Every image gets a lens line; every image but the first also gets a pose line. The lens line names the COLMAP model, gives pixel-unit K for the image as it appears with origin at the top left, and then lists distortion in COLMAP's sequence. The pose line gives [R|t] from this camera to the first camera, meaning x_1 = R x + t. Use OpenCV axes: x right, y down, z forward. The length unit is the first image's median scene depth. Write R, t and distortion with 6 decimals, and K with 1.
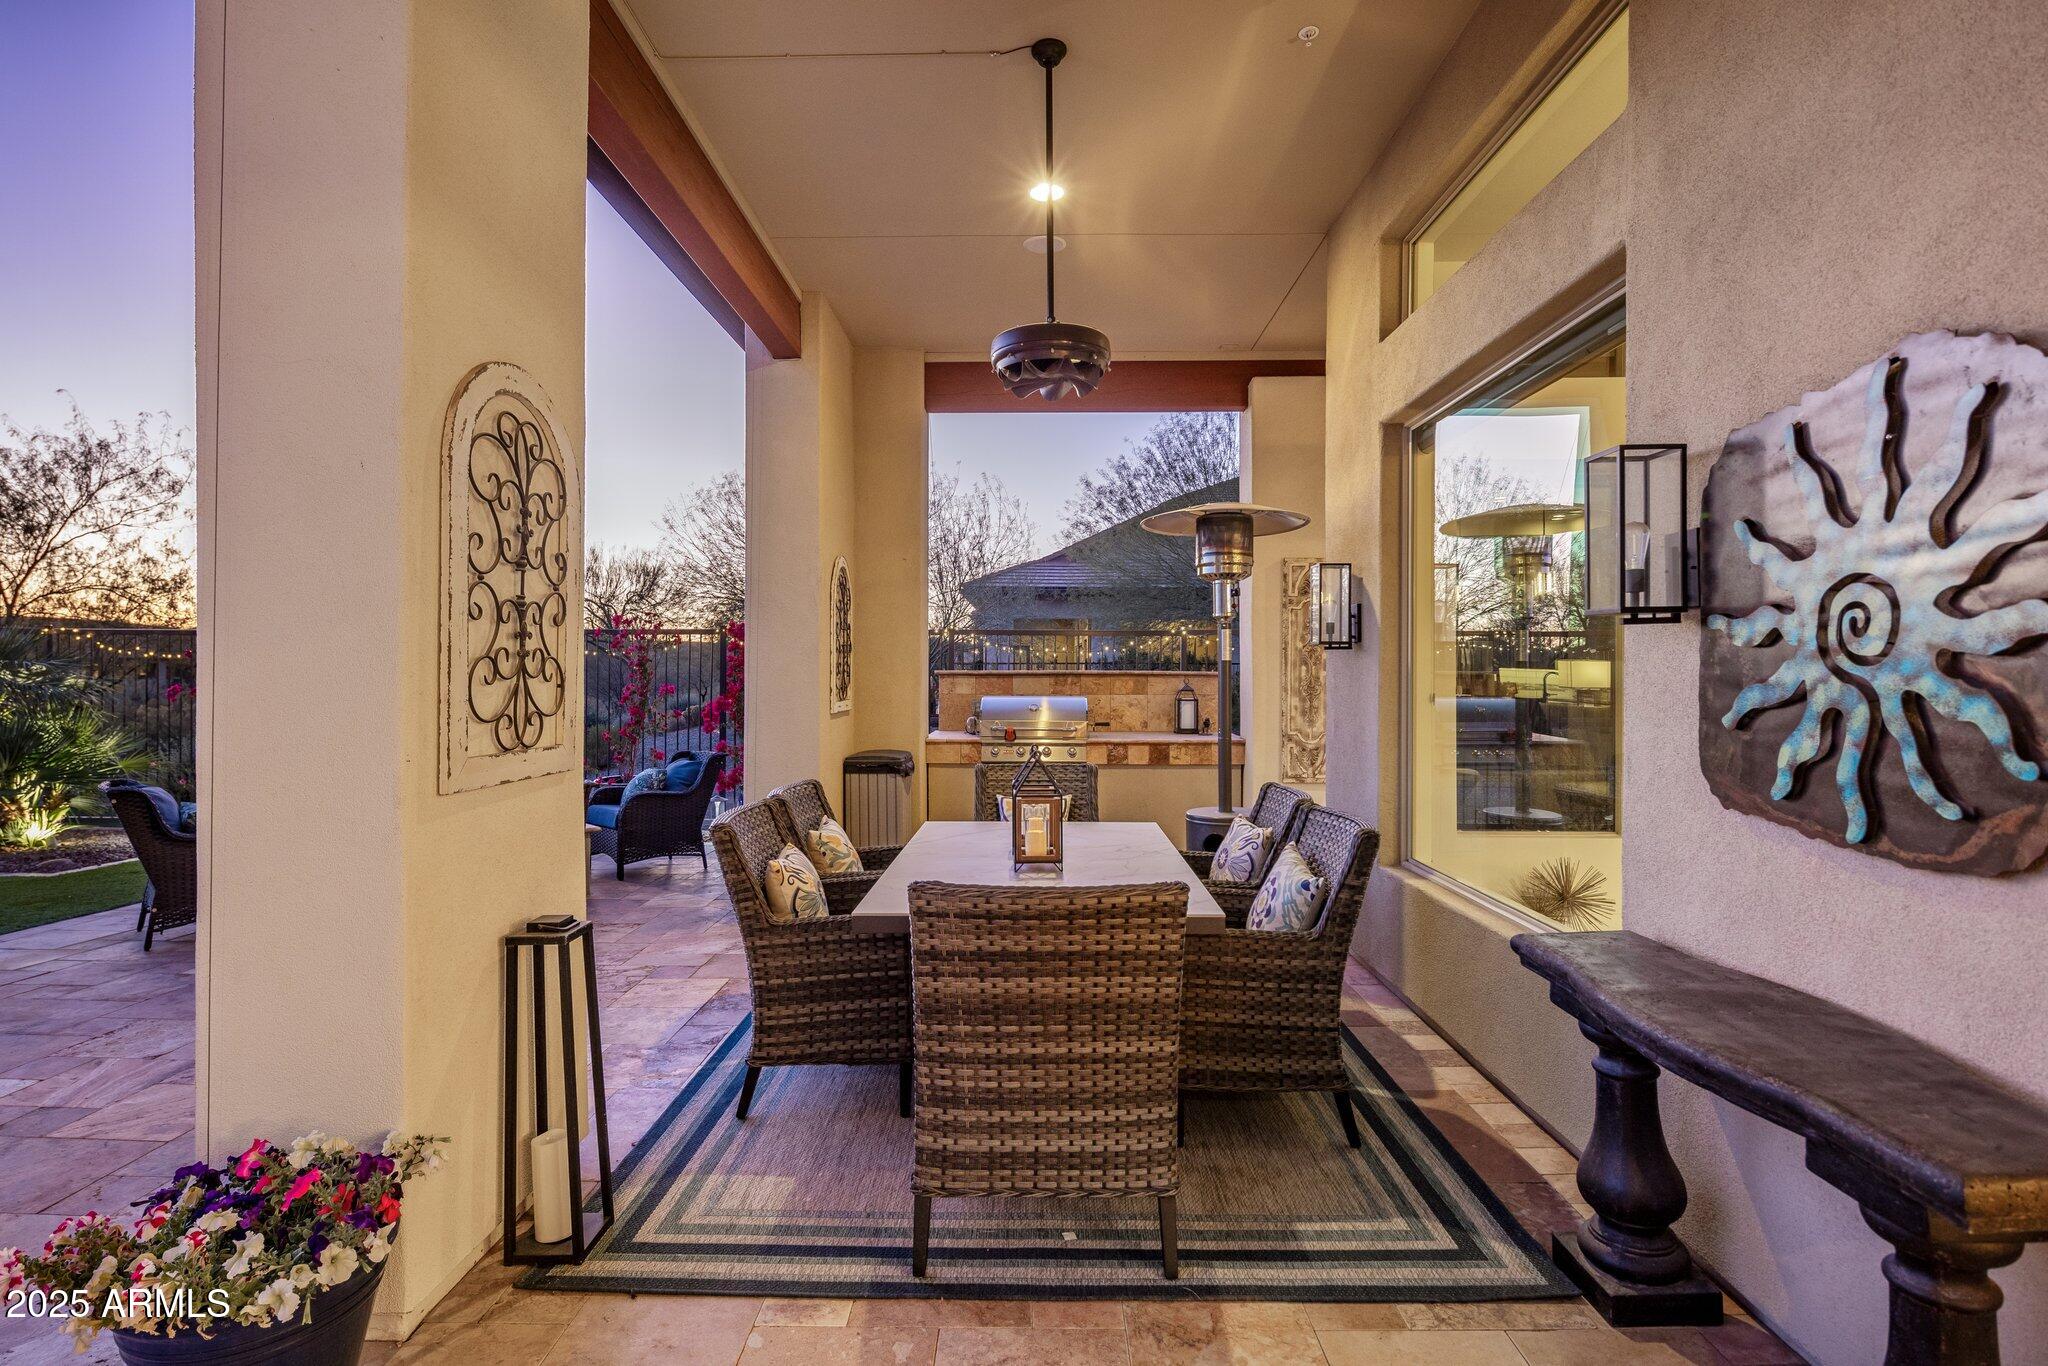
lens RADIAL K [[967.2, 0, 1012.4], [0, 967.2, 680.5], [0, 0, 1]] dist [0.000691, -0.000268]
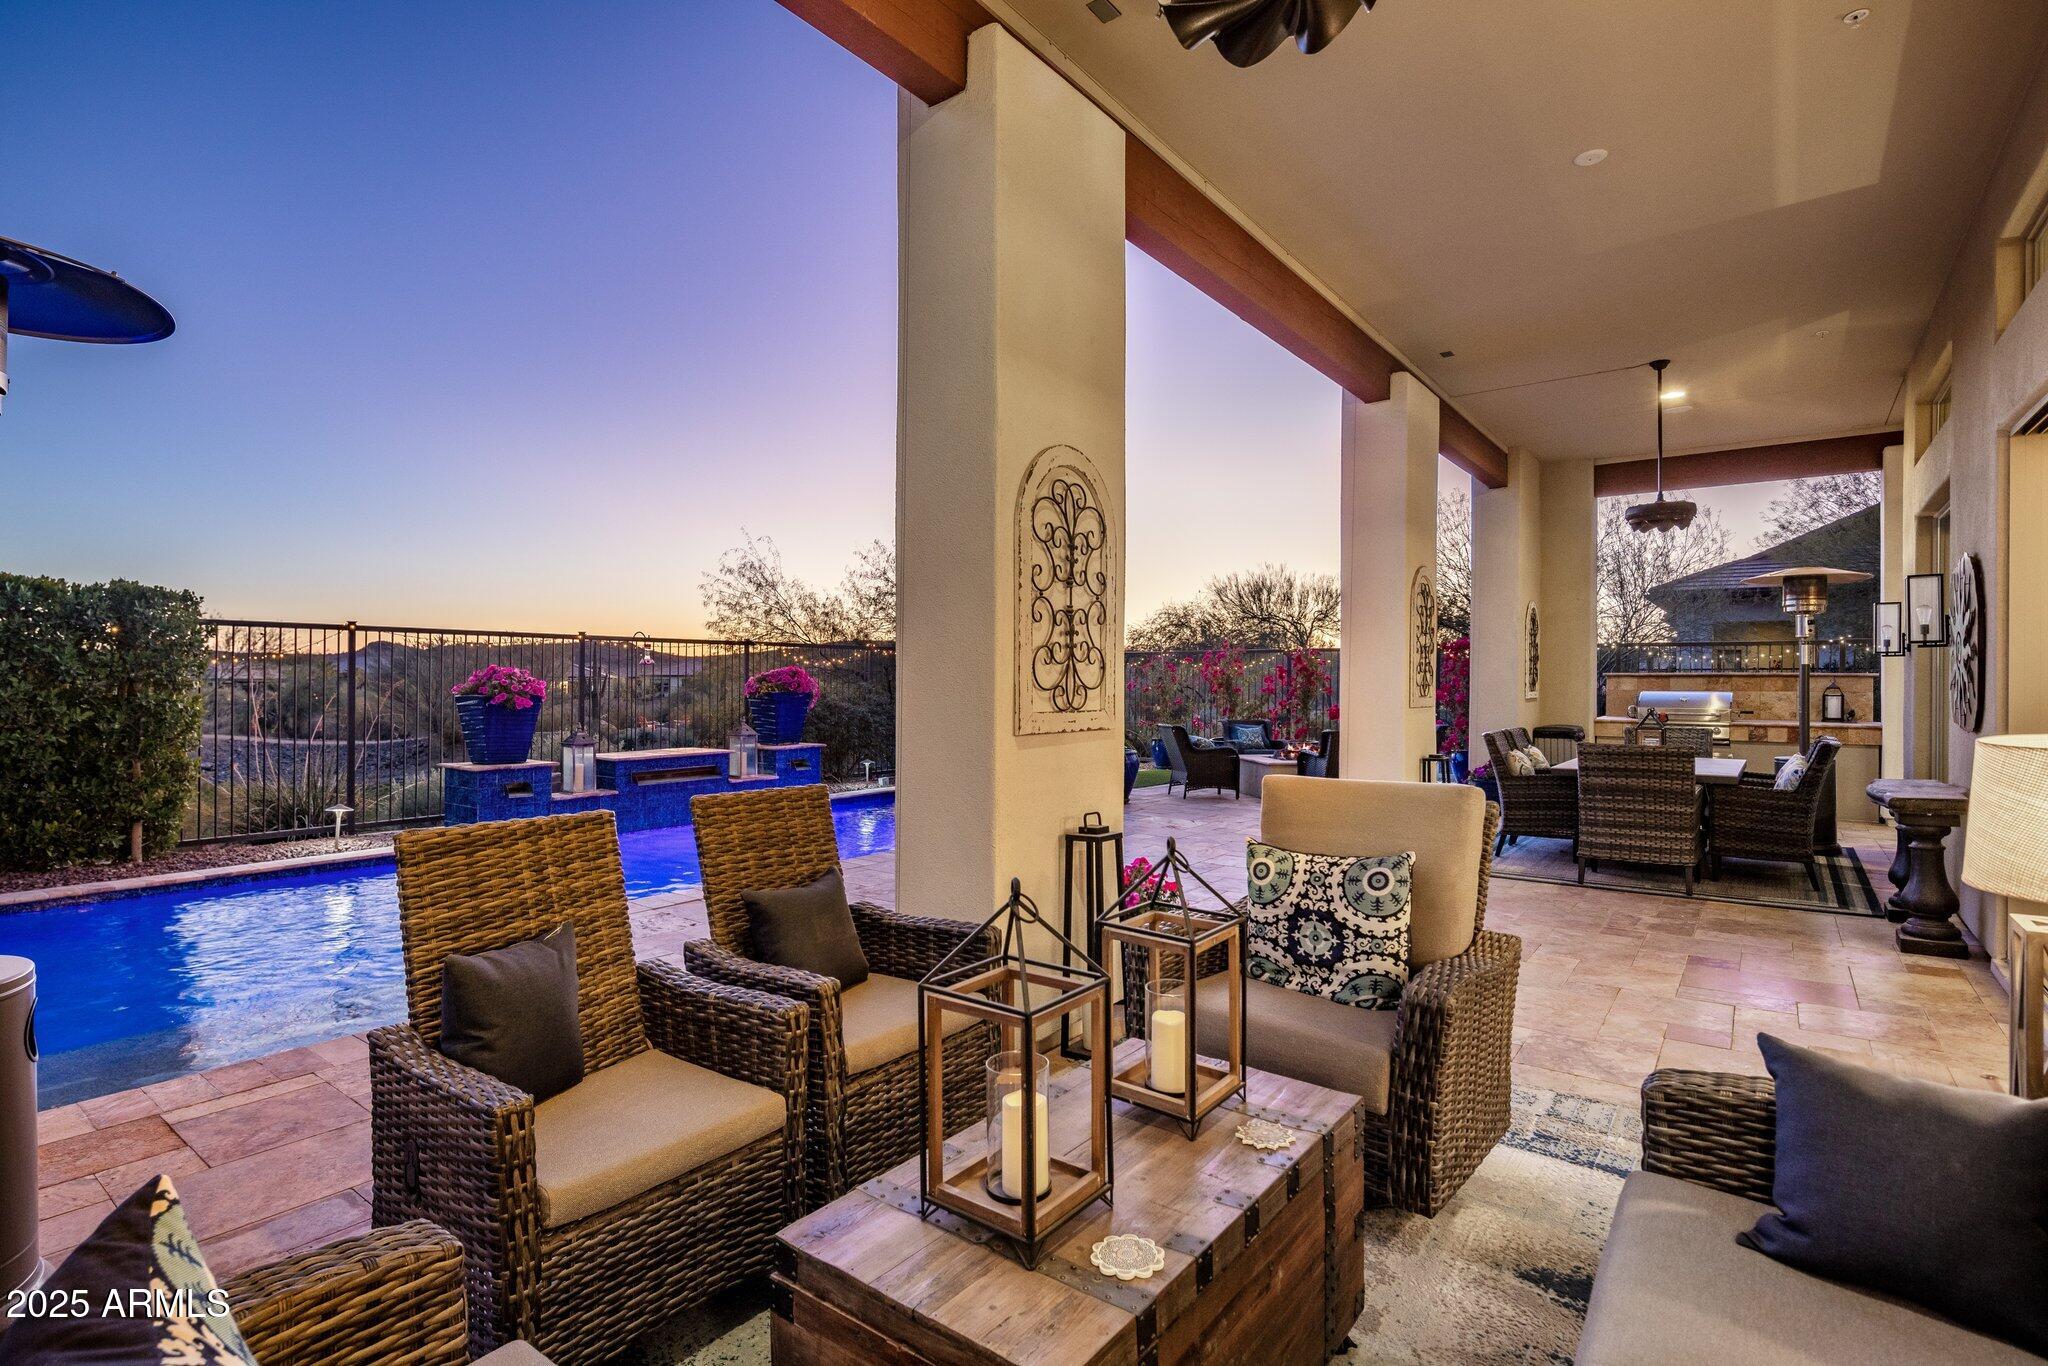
lens RADIAL K [[967.2, 0, 1012.4], [0, 967.2, 680.5], [0, 0, 1]] dist [0.000691, -0.000268]
pose [[0.800470, 0.002147, -0.599369, 0.149229], [-0.007262, 0.999955, -0.006116, 0.030162], [0.599328, 0.009248, 0.800450, -1.260166]]
